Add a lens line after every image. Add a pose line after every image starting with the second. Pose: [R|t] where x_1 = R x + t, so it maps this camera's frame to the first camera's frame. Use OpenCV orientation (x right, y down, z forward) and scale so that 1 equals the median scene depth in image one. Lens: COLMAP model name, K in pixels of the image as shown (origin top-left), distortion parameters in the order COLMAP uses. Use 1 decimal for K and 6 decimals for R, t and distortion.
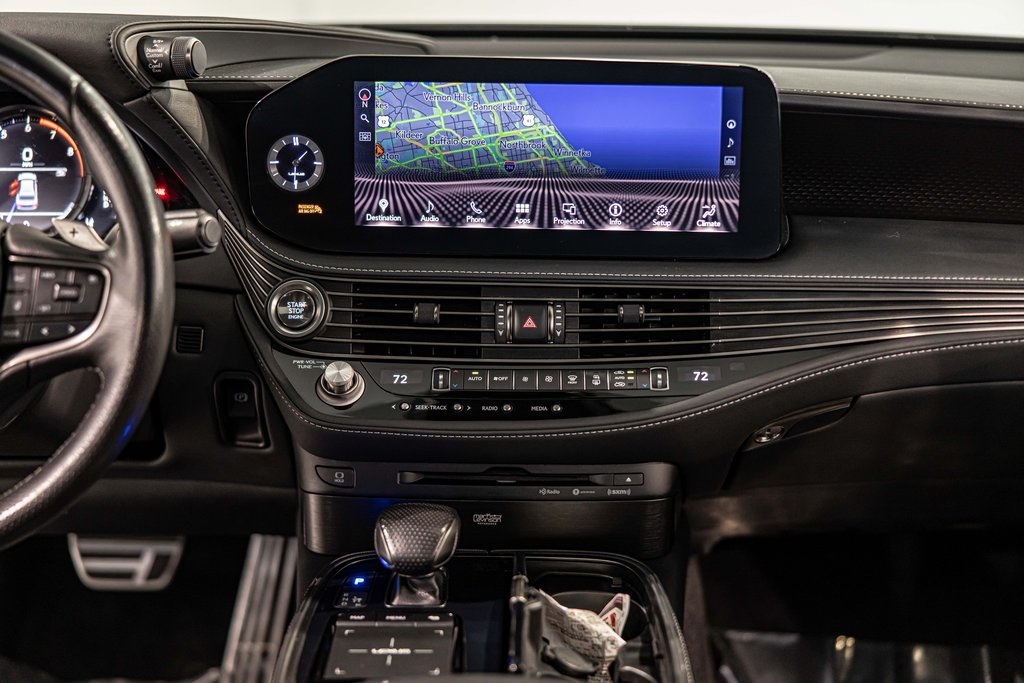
lens RADIAL K [[1786.0, 0, 508.5], [0, 1786.0, 324.1], [0, 0, 1]] dist [-0.005889, 0.000000]
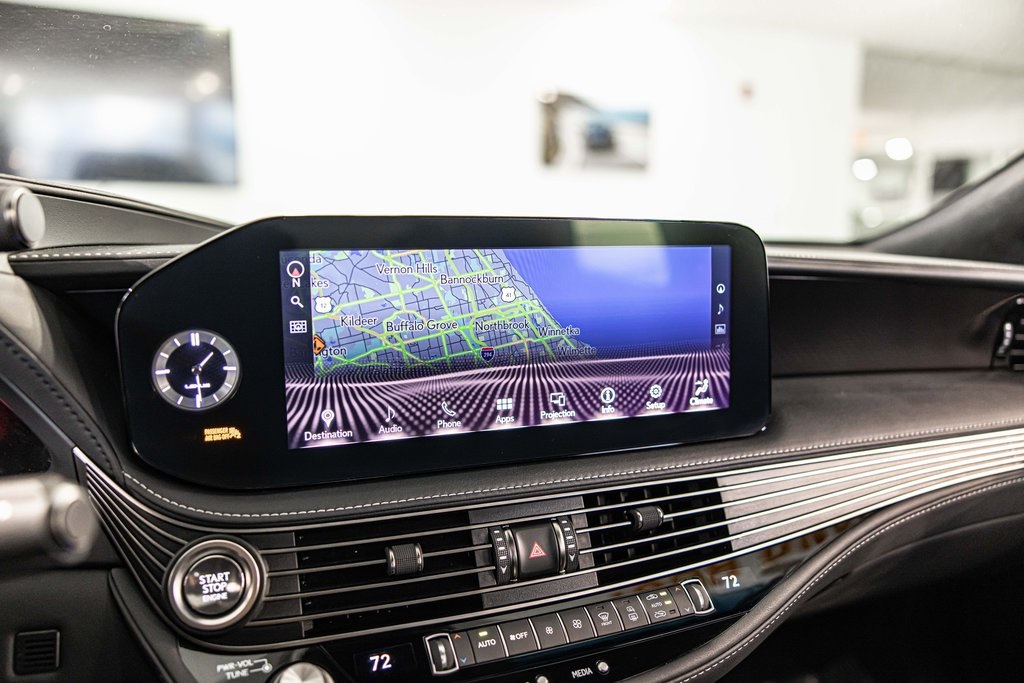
lens RADIAL K [[797.2, 0, 518.5], [0, 797.2, 338.0], [0, 0, 1]] dist [0.003172, -0.012506]
pose [[0.926216, -0.065331, 0.371289, -0.117859], [0.101495, 0.991719, -0.078688, -0.065615], [-0.363074, 0.110566, 0.925177, 0.665030]]
